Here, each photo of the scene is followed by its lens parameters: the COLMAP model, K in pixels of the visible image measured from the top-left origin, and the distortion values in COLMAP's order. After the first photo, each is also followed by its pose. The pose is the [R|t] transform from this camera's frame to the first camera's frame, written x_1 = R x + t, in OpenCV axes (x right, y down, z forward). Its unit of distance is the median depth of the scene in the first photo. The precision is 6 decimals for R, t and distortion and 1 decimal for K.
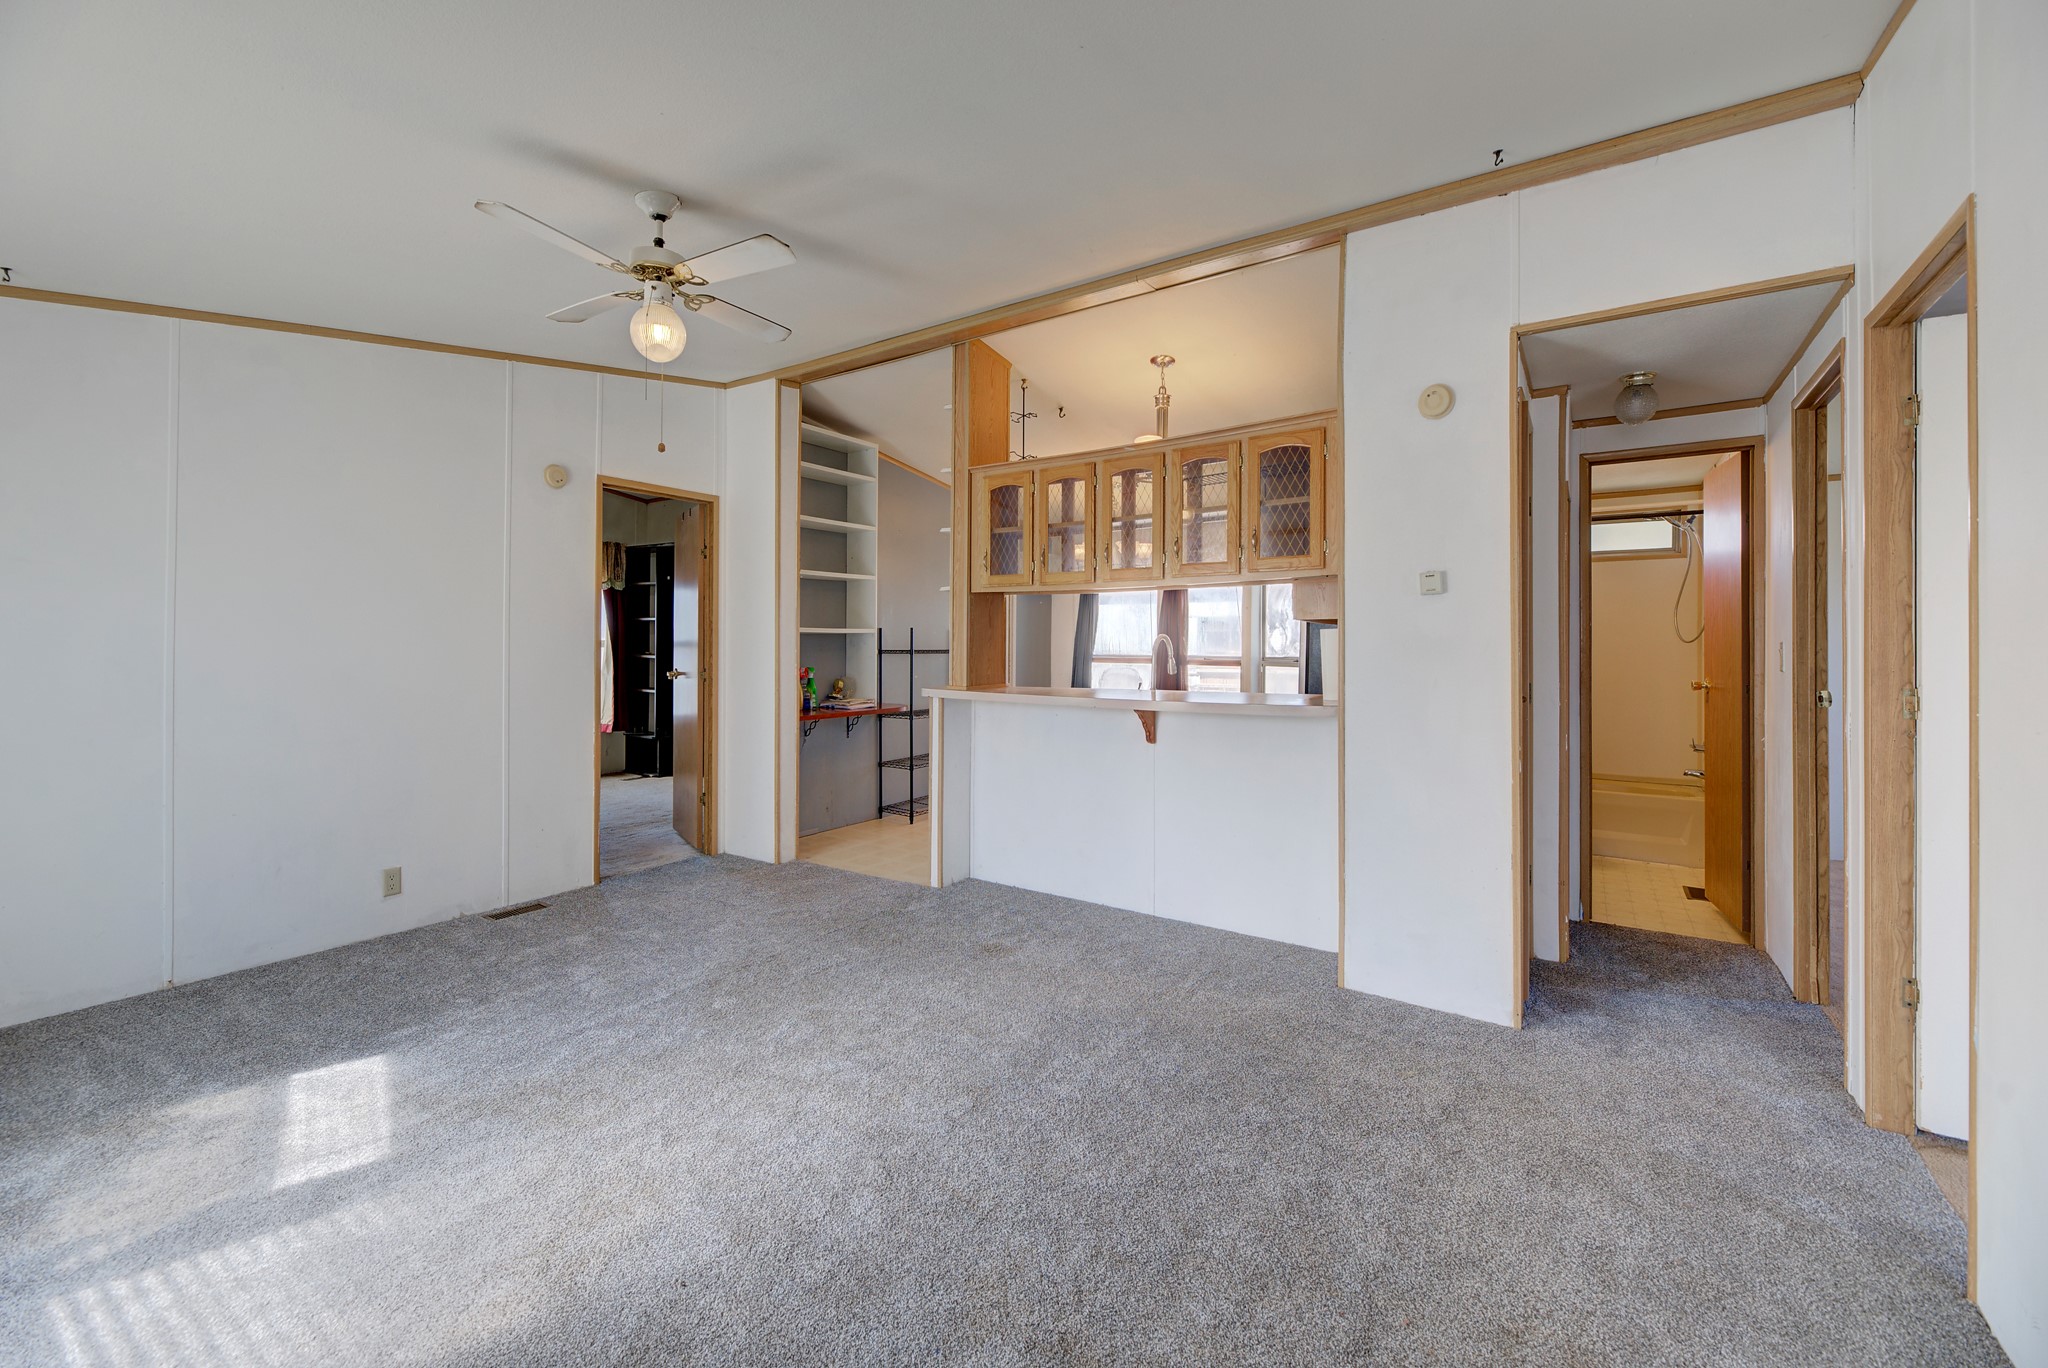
lens RADIAL K [[837.5, 0, 1022.2], [0, 837.5, 621.7], [0, 0, 1]] dist [-0.000003, -0.000155]
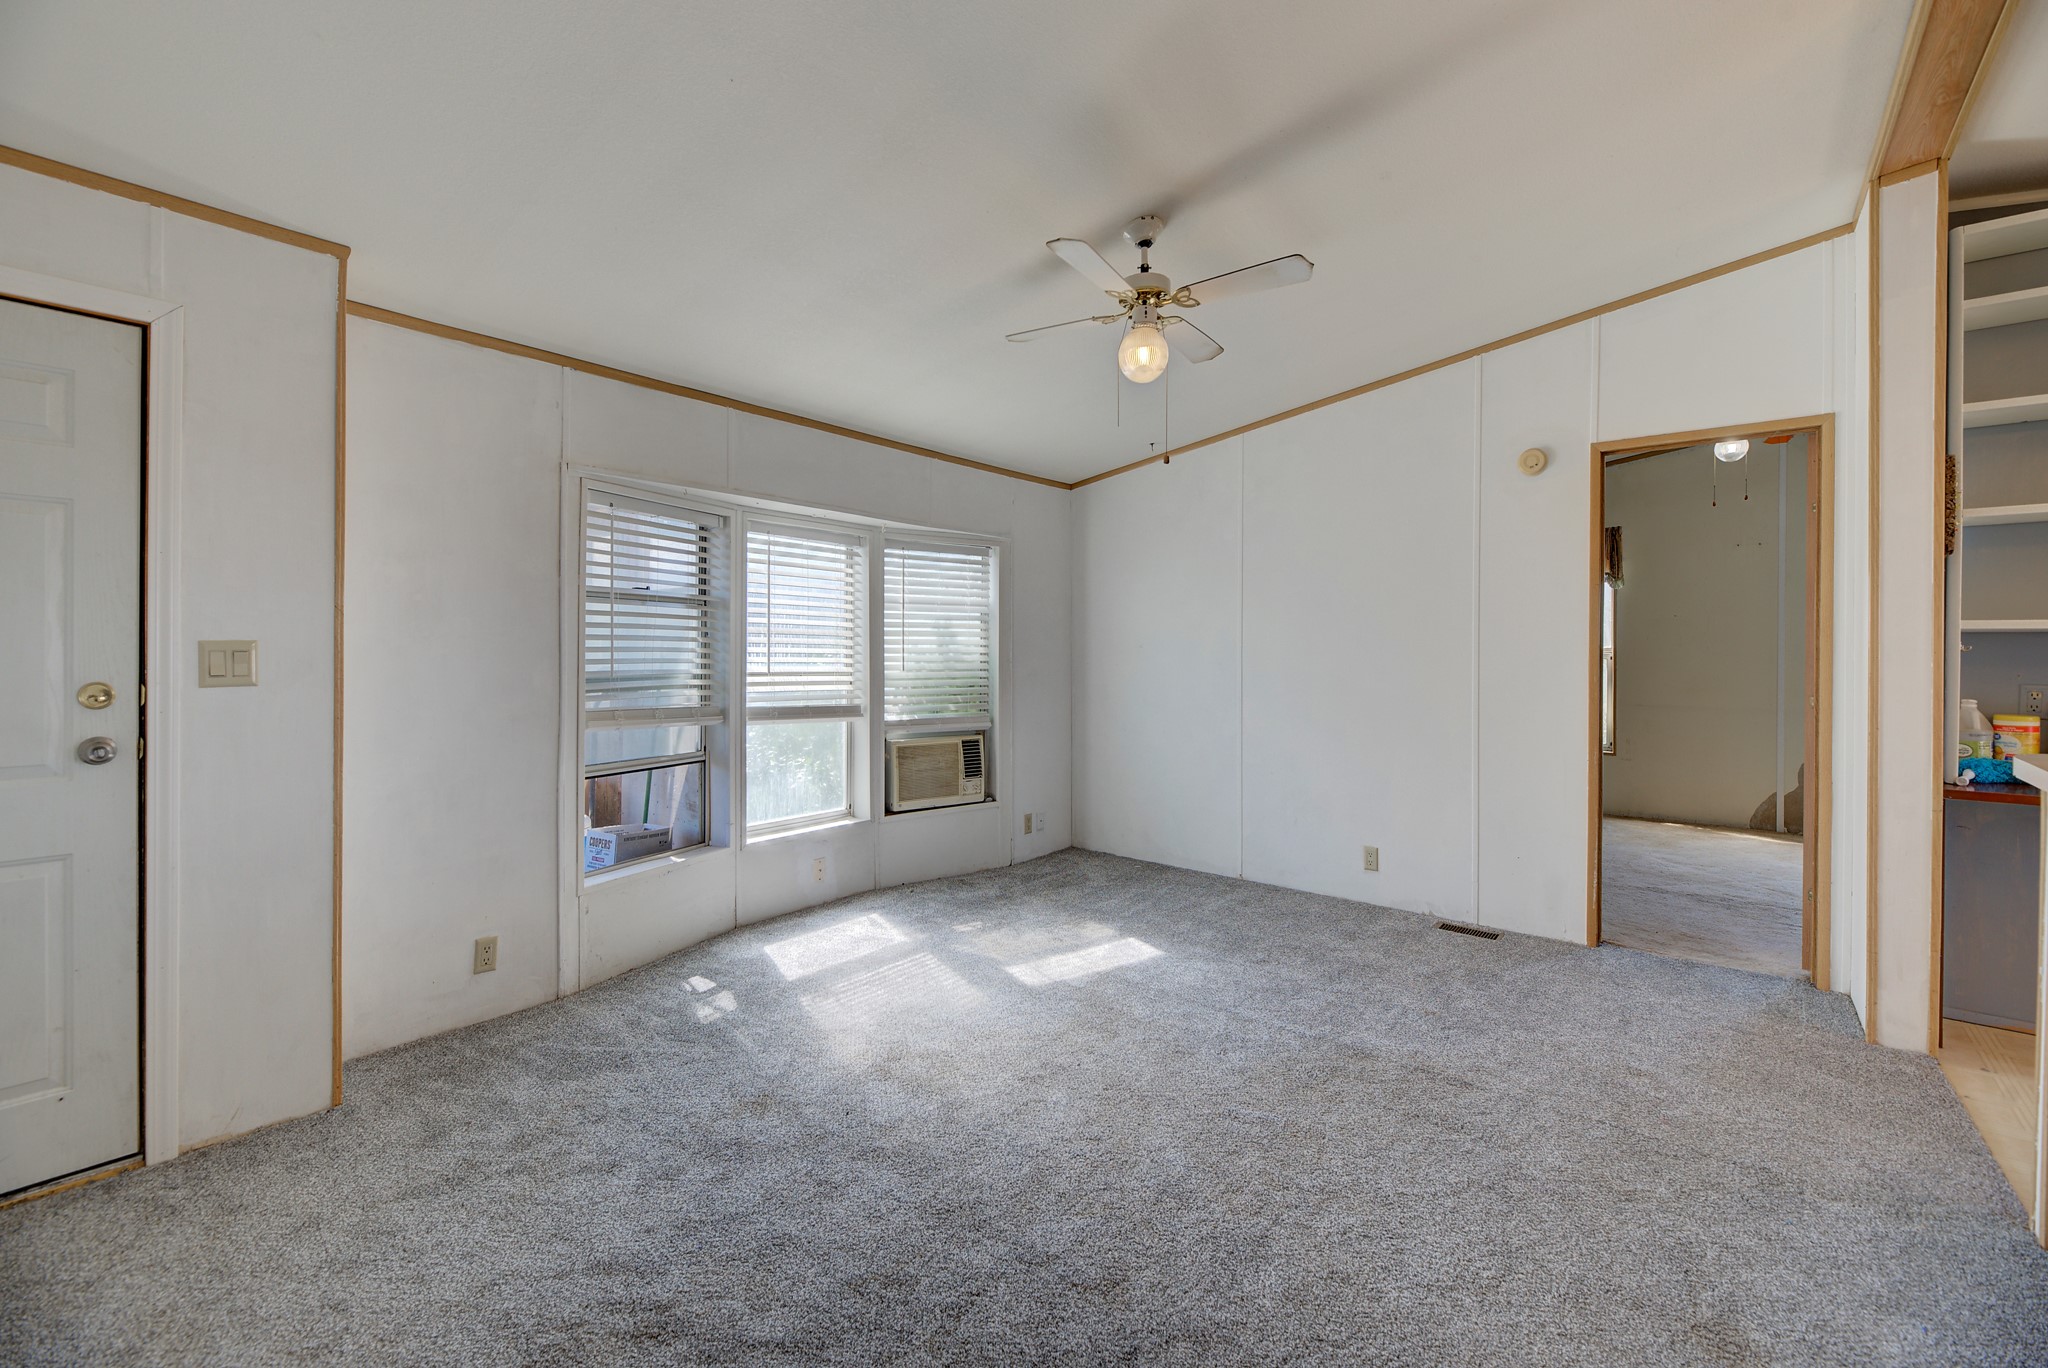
lens RADIAL K [[841.7, 0, 1045.5], [0, 841.7, 649.8], [0, 0, 1]] dist [-0.000507, -0.000185]
pose [[-0.079808, 0.005650, -0.996794, 0.526950], [0.019404, 0.999803, 0.004114, 0.014084], [0.996621, -0.019013, -0.079902, 0.801612]]
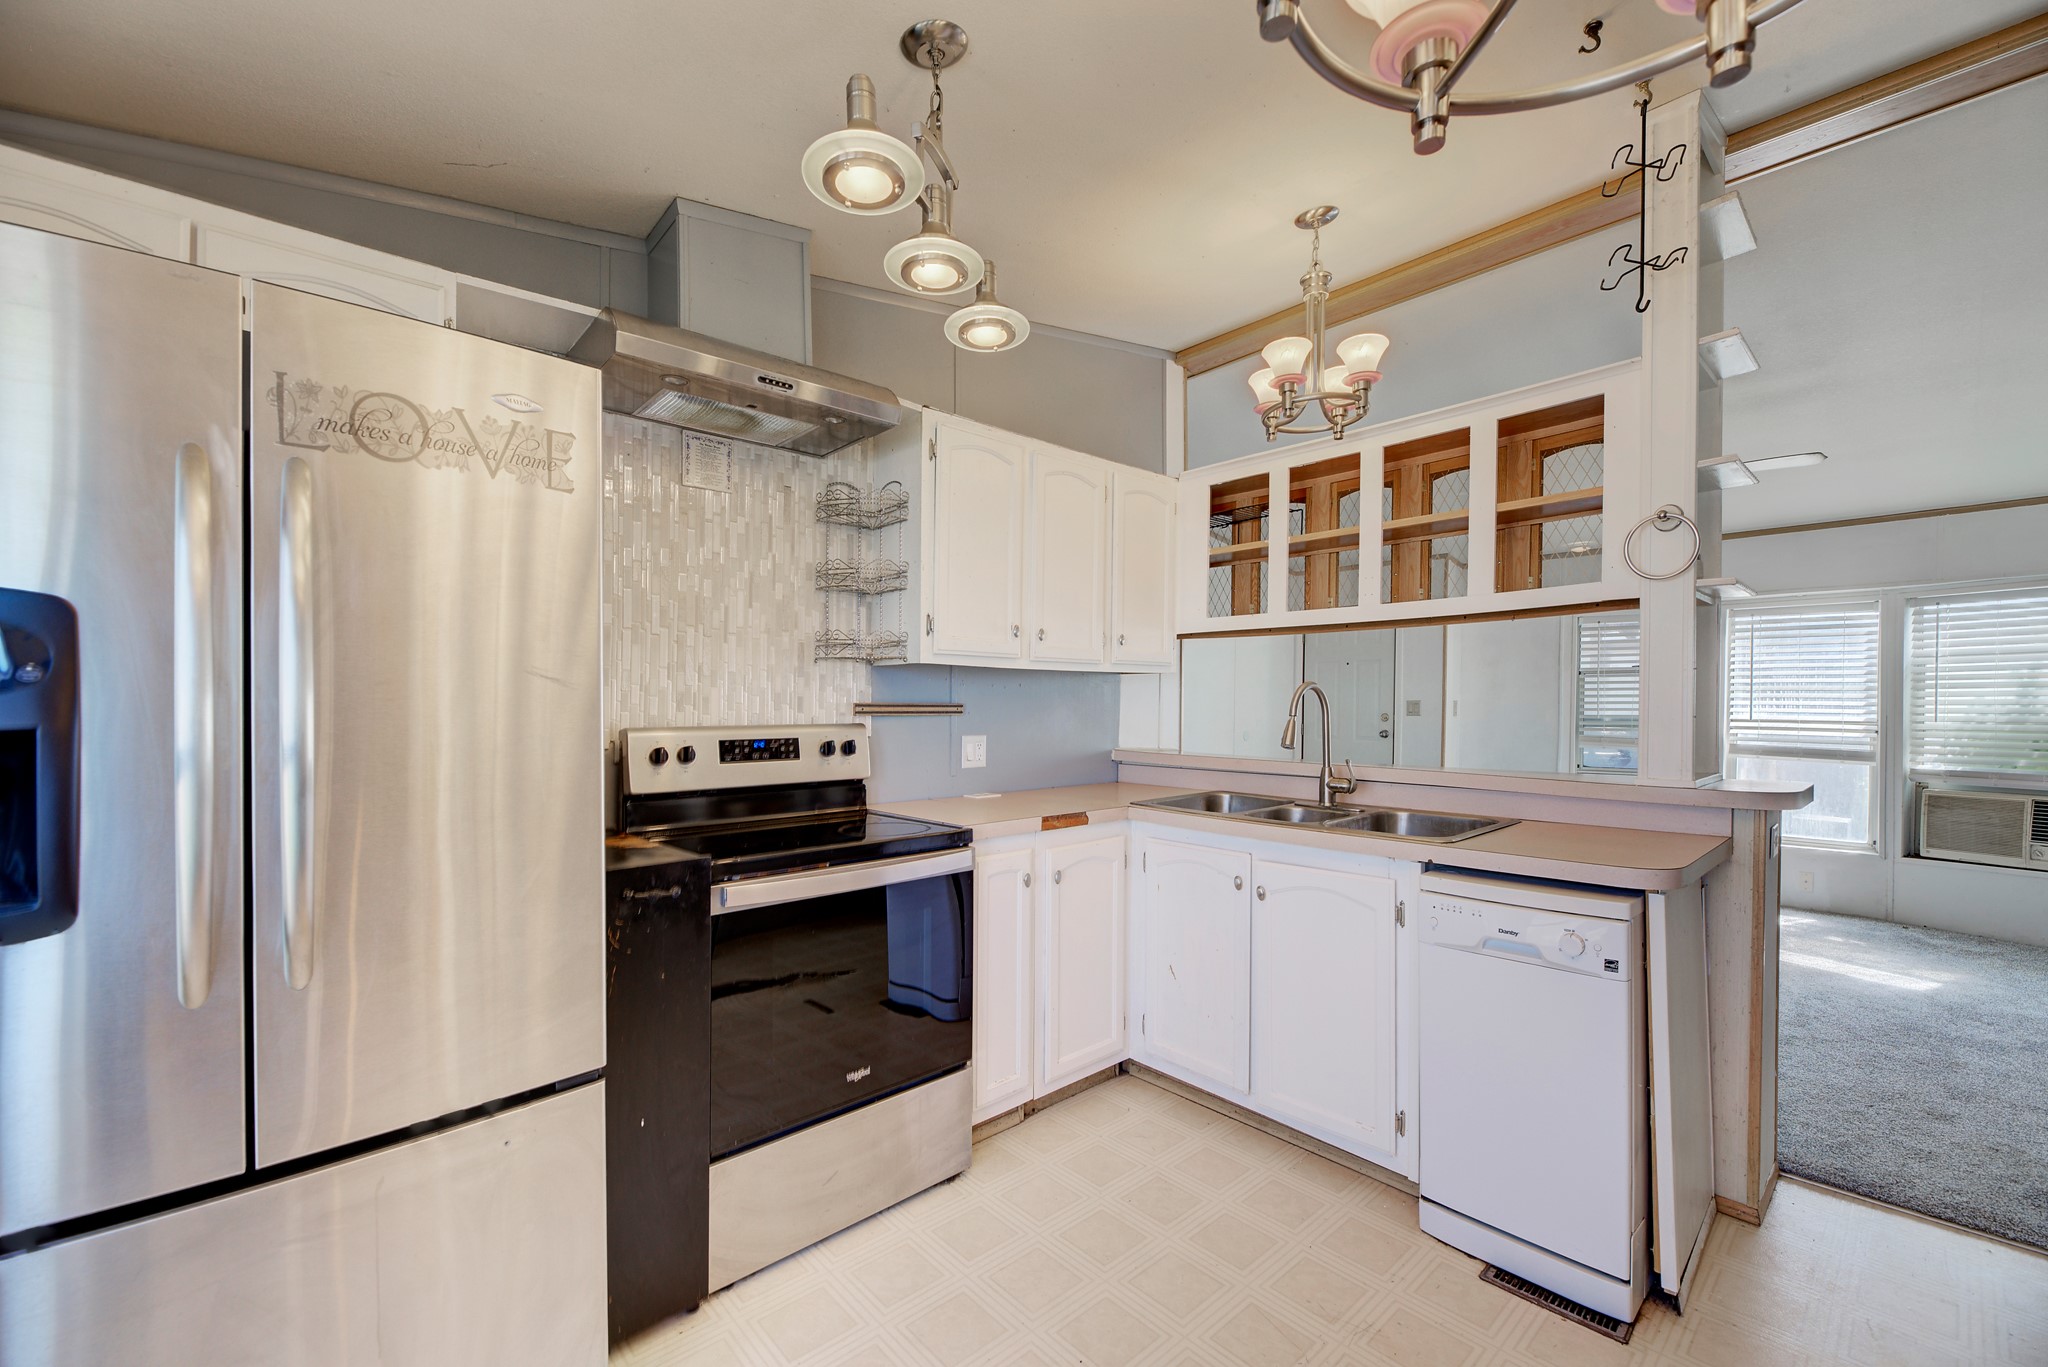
lens RADIAL K [[835.9, 0, 1024.3], [0, 835.9, 722.4], [0, 0, 1]] dist [0.038365, -0.000041]
pose [[-0.967054, -0.004214, 0.254537, 0.277970], [-0.006508, 0.999945, -0.008171, 0.074058], [-0.254489, -0.009558, -0.967029, 2.314027]]
